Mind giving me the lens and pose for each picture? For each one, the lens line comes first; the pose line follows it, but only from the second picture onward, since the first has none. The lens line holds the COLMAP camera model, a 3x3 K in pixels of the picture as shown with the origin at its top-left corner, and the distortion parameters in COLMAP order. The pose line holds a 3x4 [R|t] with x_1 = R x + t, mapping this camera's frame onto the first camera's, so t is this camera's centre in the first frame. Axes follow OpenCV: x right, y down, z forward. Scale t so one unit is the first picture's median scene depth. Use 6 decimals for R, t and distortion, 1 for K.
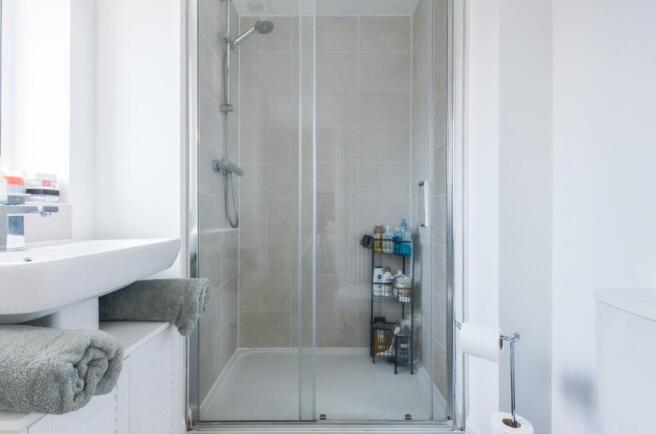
lens RADIAL K [[289.6, 0, 326.2], [0, 289.6, 214.7], [0, 0, 1]] dist [-0.001897, -0.002851]
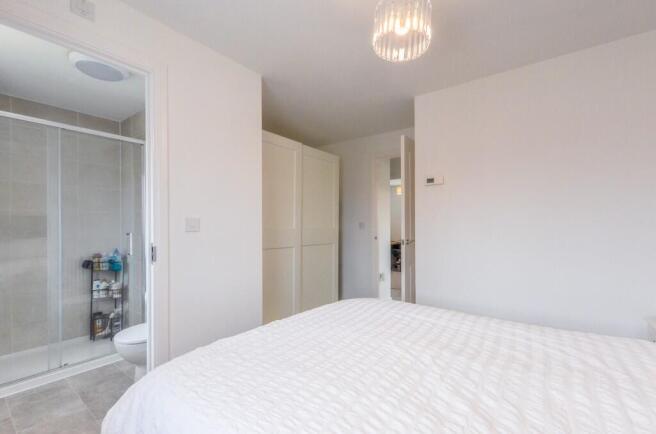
lens RADIAL K [[289.6, 0, 325.3], [0, 289.6, 221.6], [0, 0, 1]] dist [-0.001897, -0.002851]
pose [[0.609484, -0.001258, 0.792797, -0.308119], [0.010213, 0.999928, -0.006265, -0.114082], [-0.792733, 0.011916, 0.609453, -0.945772]]
